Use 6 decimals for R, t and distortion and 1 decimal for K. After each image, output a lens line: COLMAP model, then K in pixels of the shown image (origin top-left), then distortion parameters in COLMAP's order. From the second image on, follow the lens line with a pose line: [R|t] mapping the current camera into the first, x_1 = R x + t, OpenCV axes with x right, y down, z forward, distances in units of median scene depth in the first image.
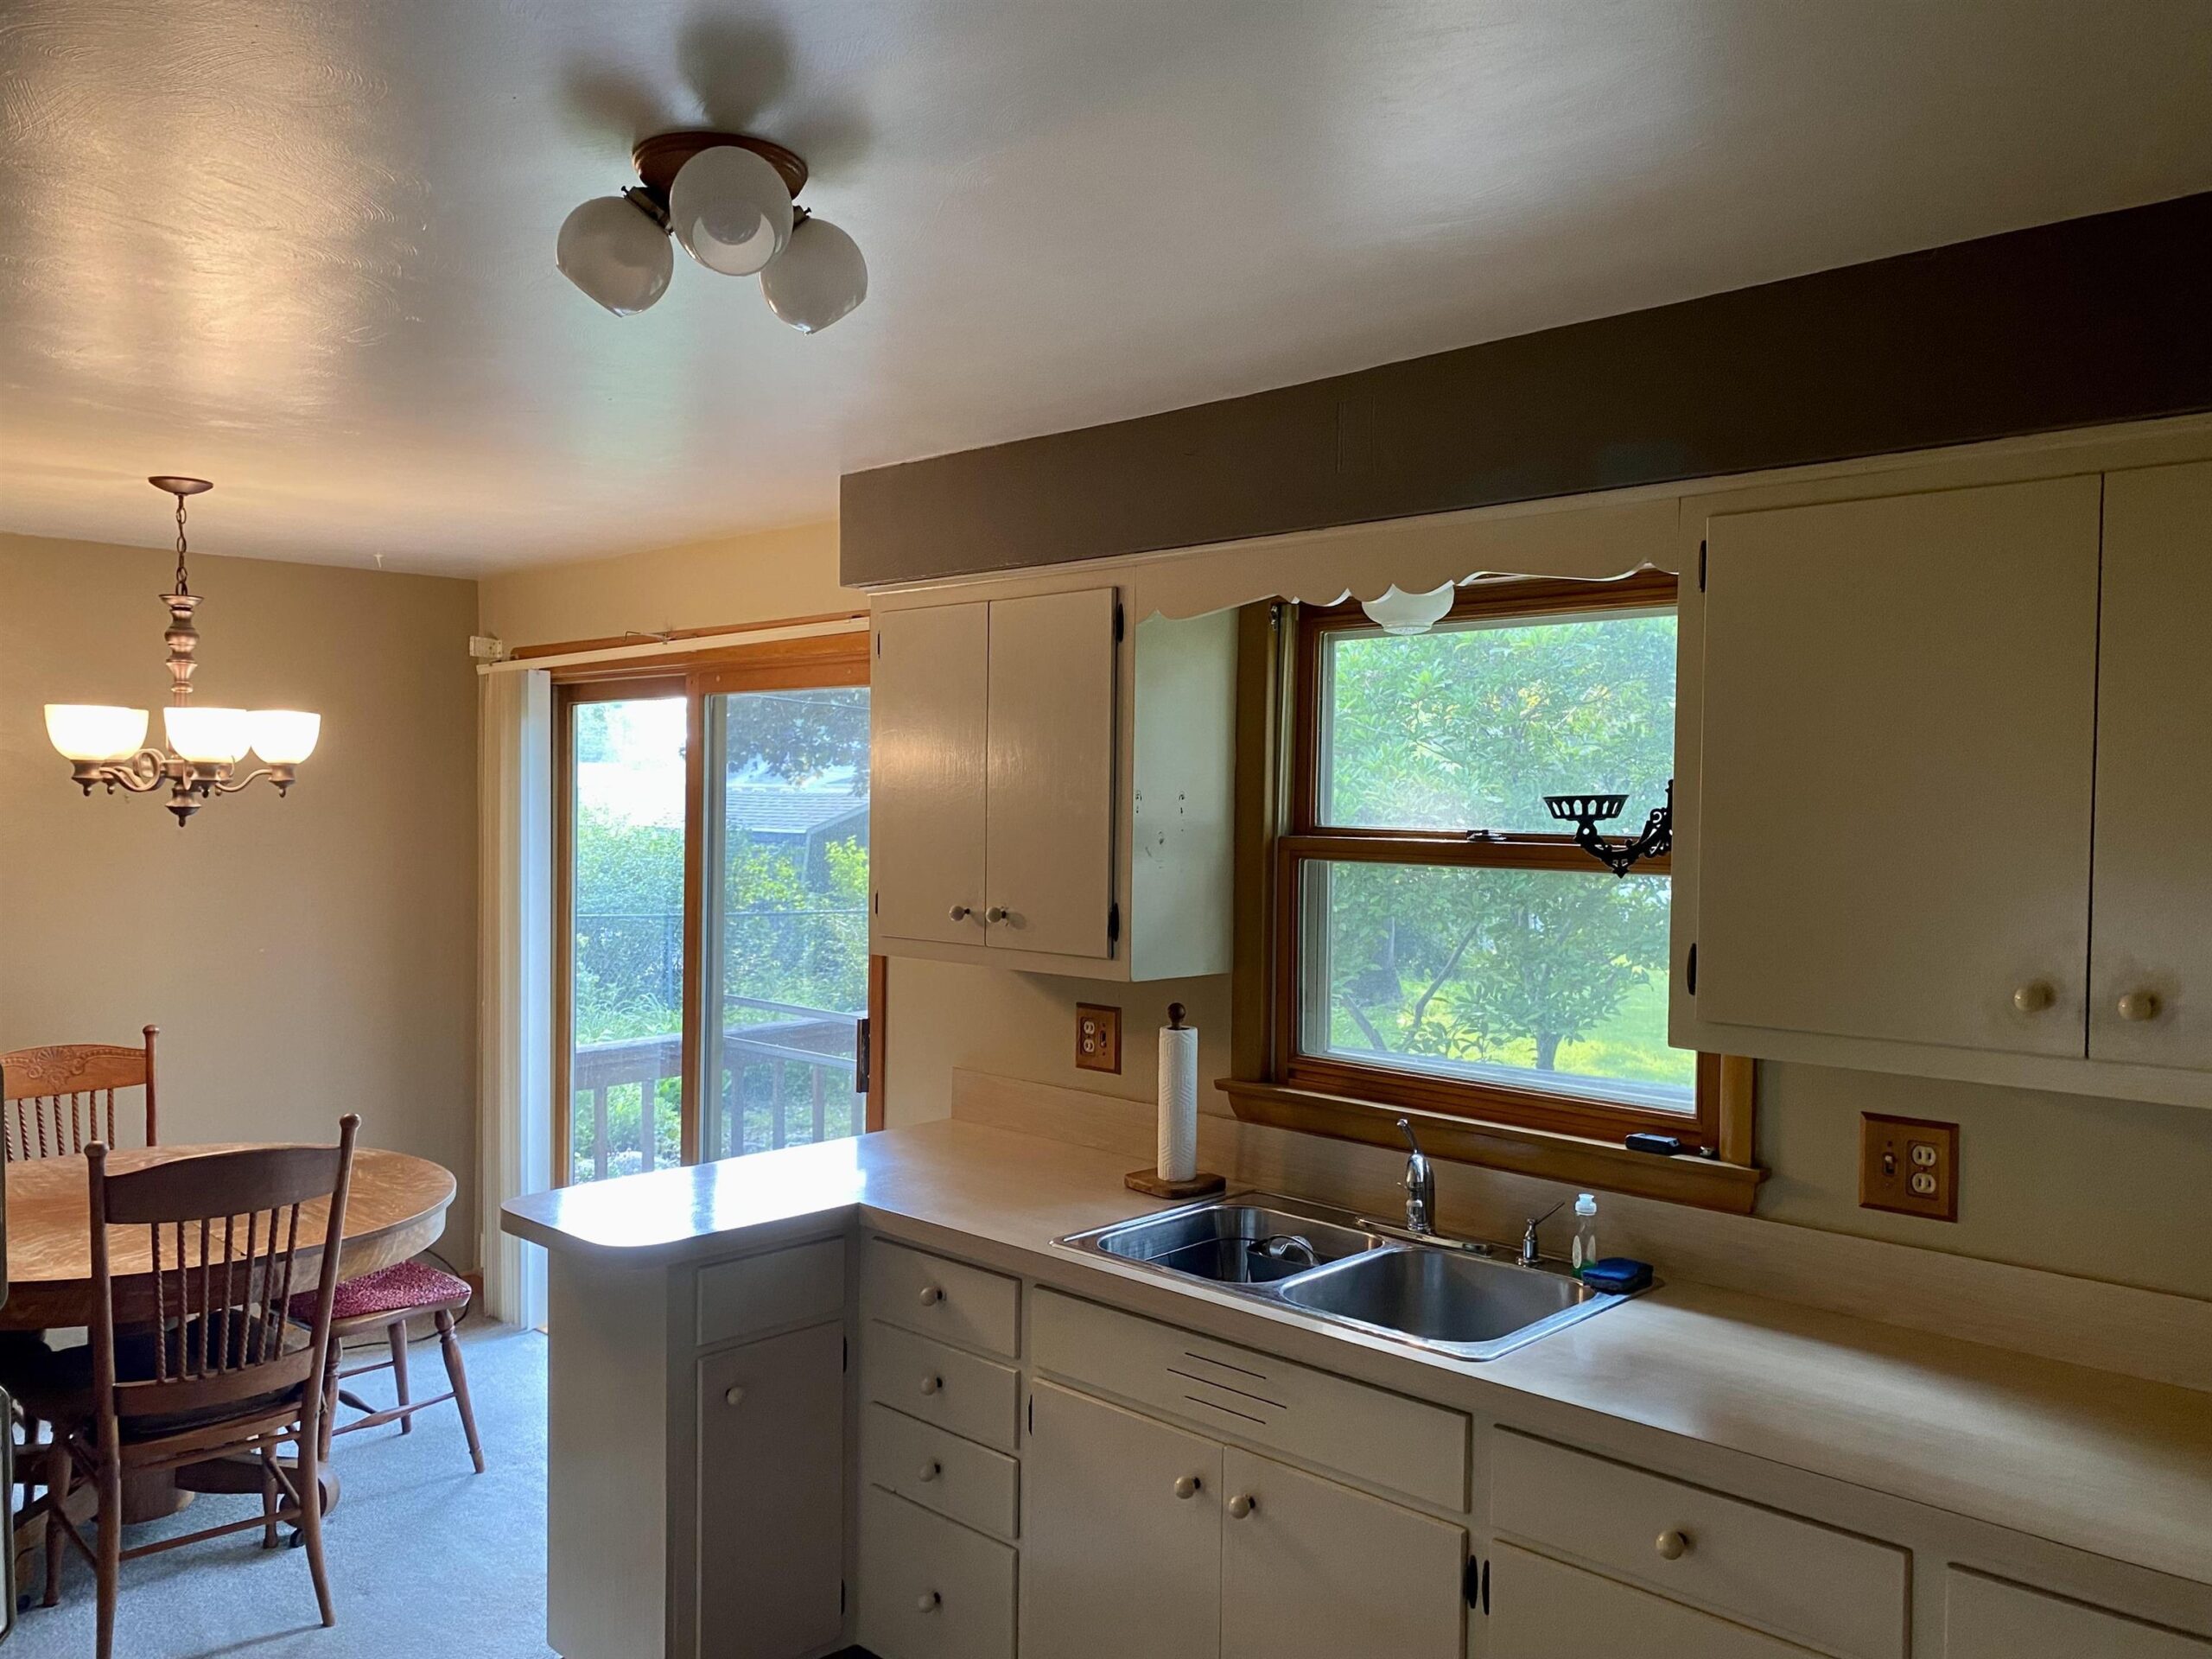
lens RADIAL K [[1705.8, 0, 1103.3], [0, 1705.8, 821.7], [0, 0, 1]] dist [0.046955, -0.051052]
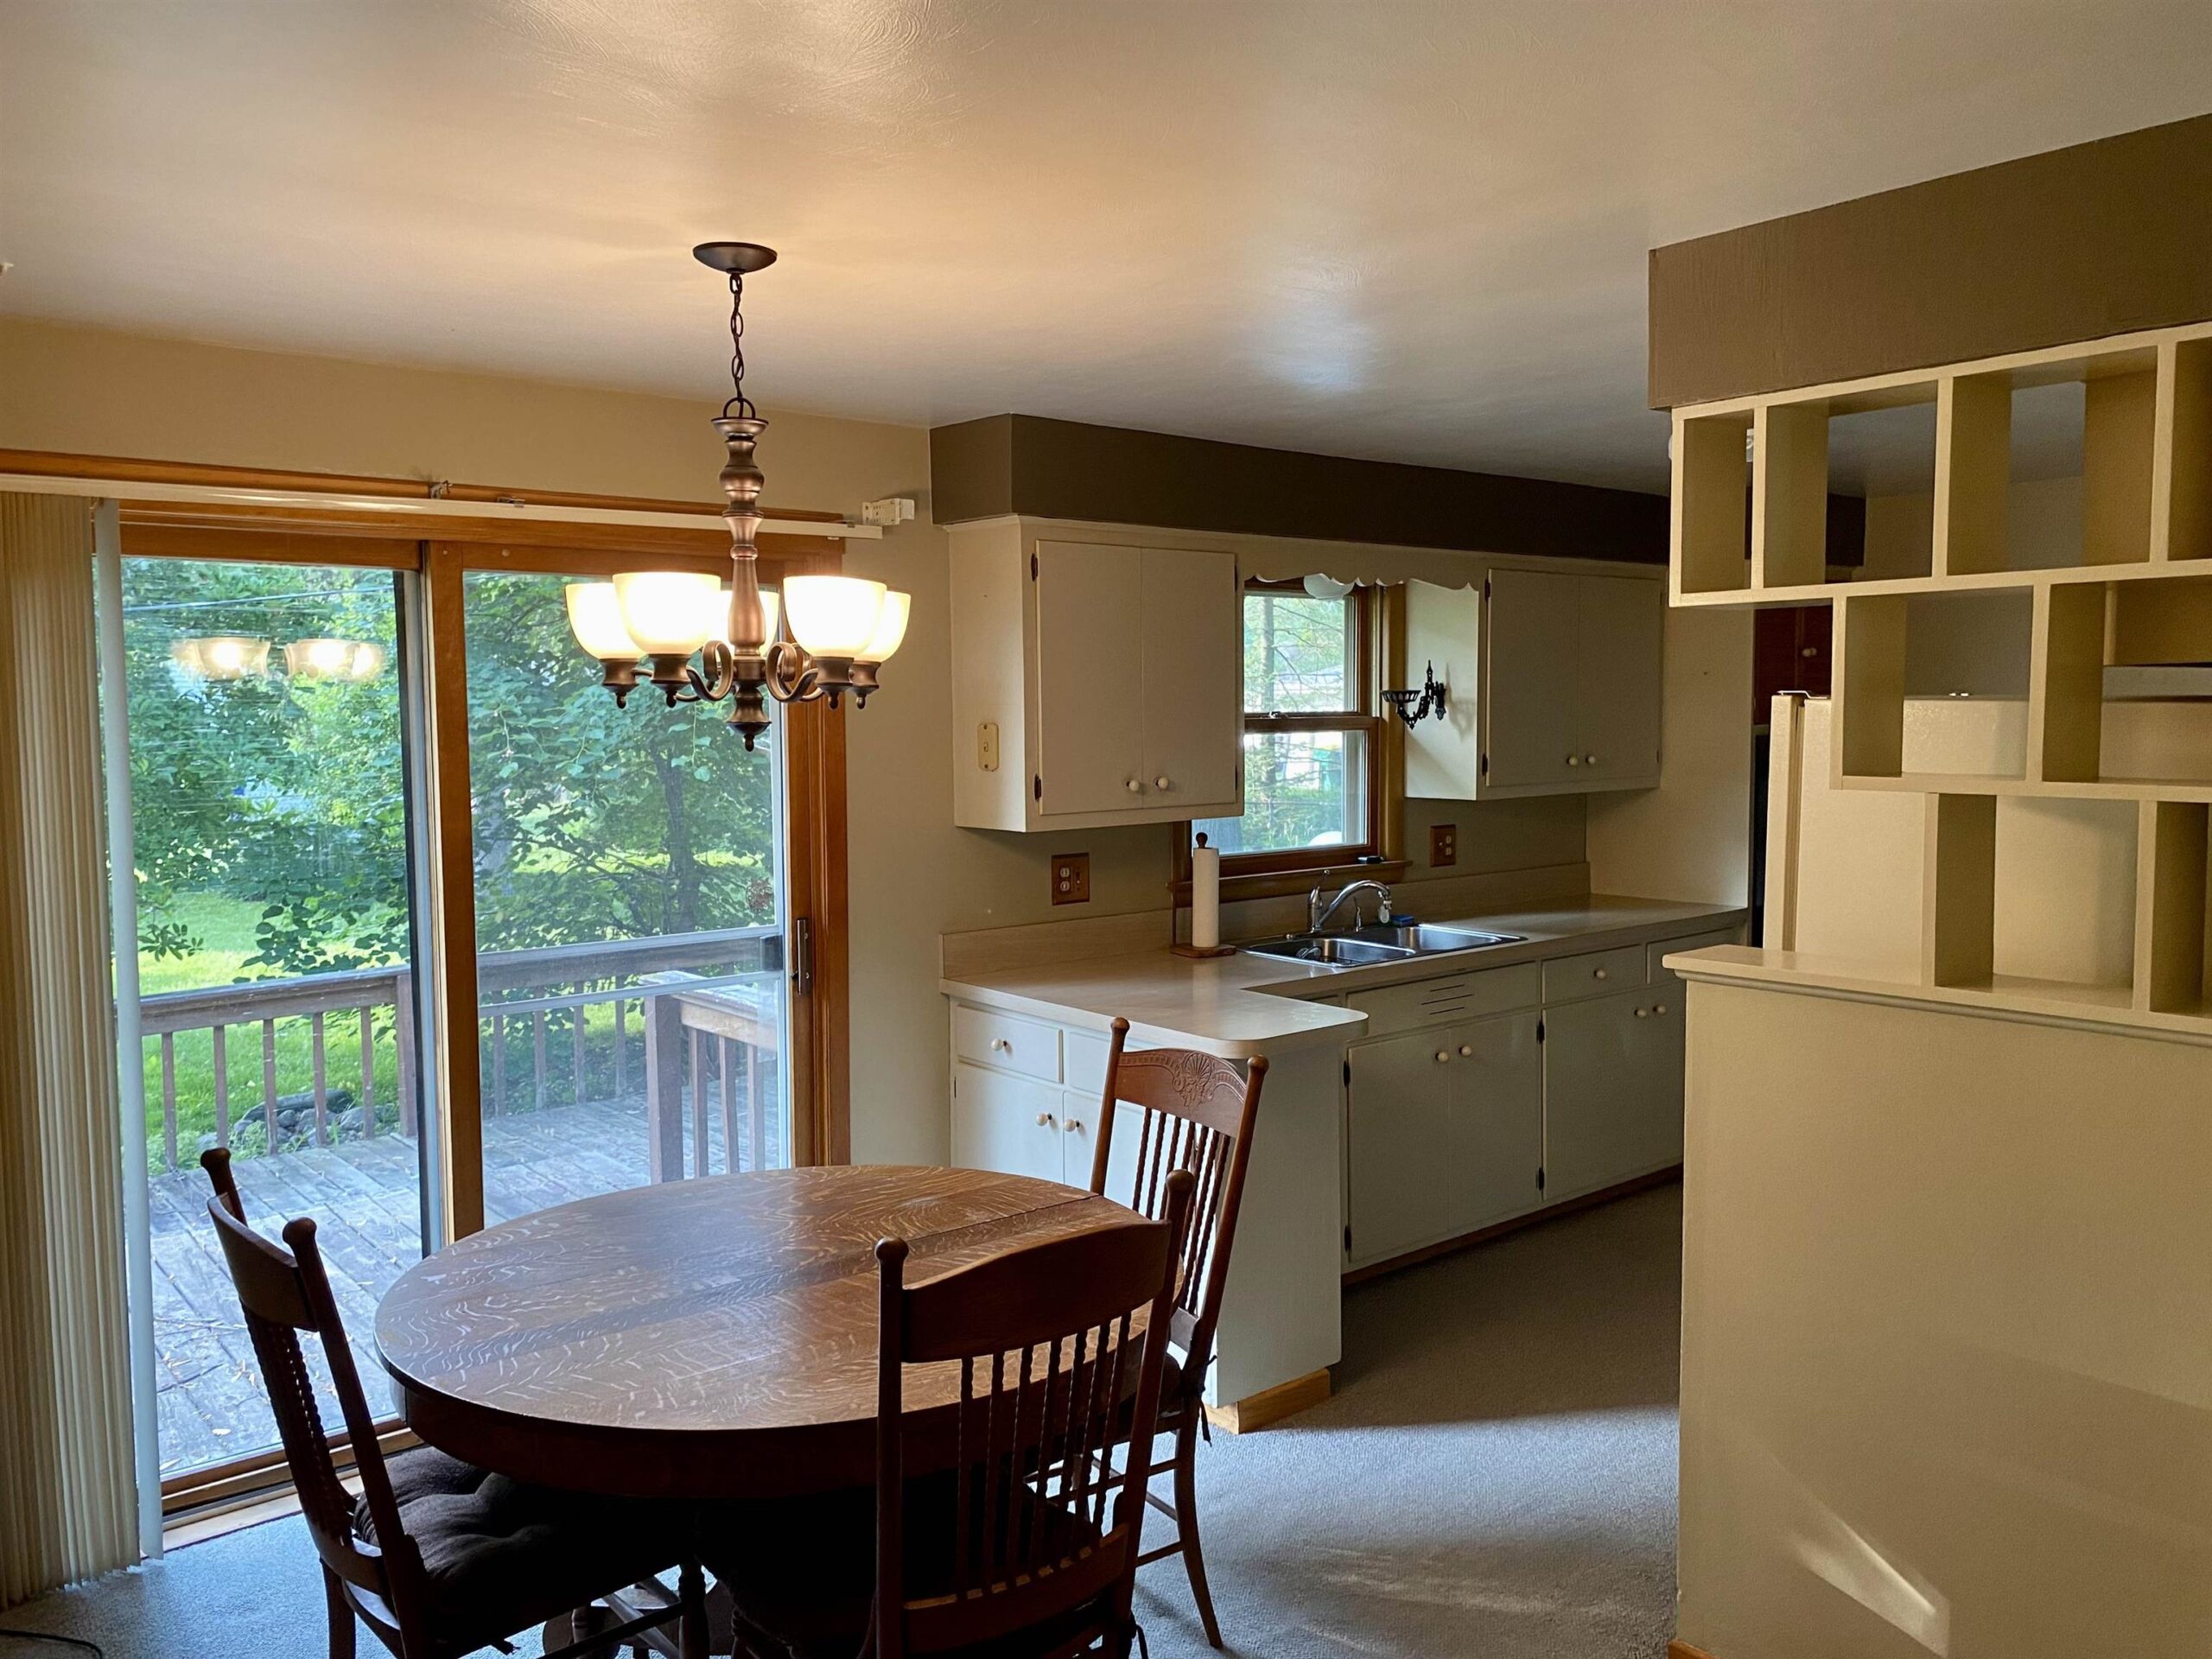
lens RADIAL K [[1705.8, 0, 1098.1], [0, 1705.8, 836.2], [0, 0, 1]] dist [0.046955, -0.051052]
pose [[0.104200, -0.089797, 0.990494, -1.636489], [0.026276, 0.995817, 0.087515, -0.026431], [-0.994209, 0.016907, 0.106123, 1.049355]]
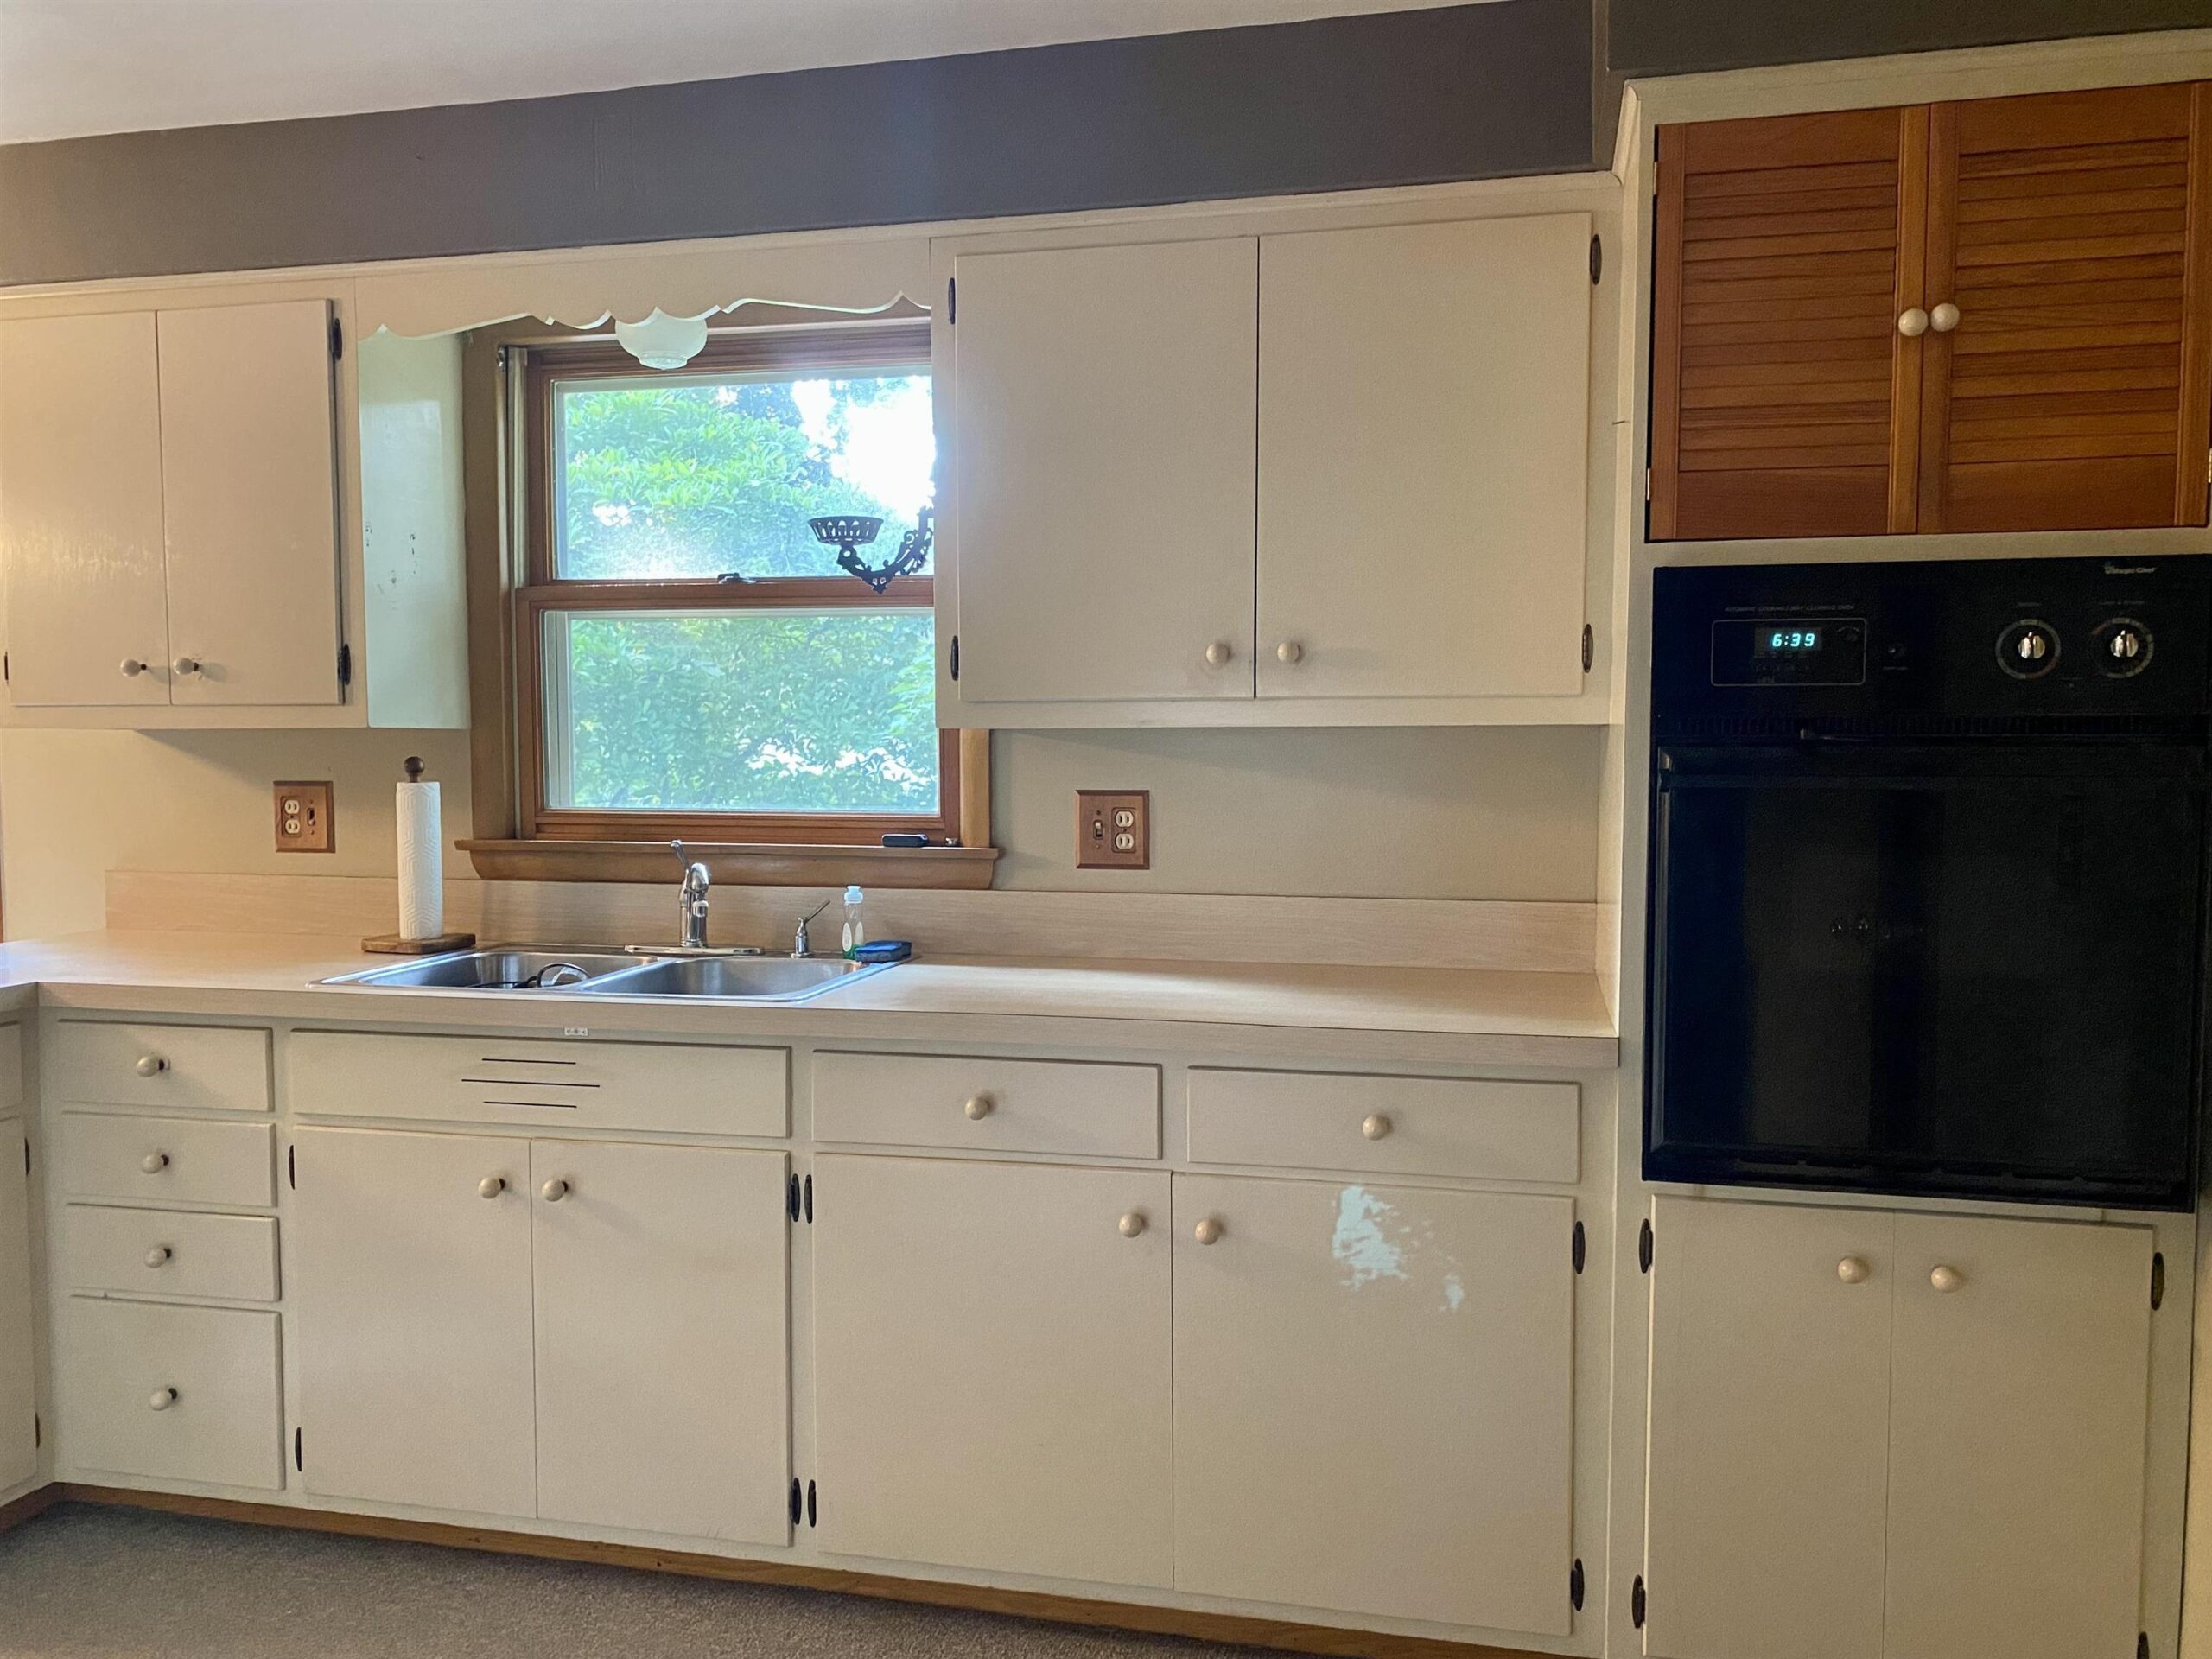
lens RADIAL K [[1705.8, 0, 1125.9], [0, 1705.8, 849.9], [0, 0, 1]] dist [0.046955, -0.051052]
pose [[0.857729, -0.043845, 0.512229, -0.123876], [0.018524, 0.998345, 0.054437, 0.127995], [-0.513769, -0.037204, 0.857122, -0.036096]]
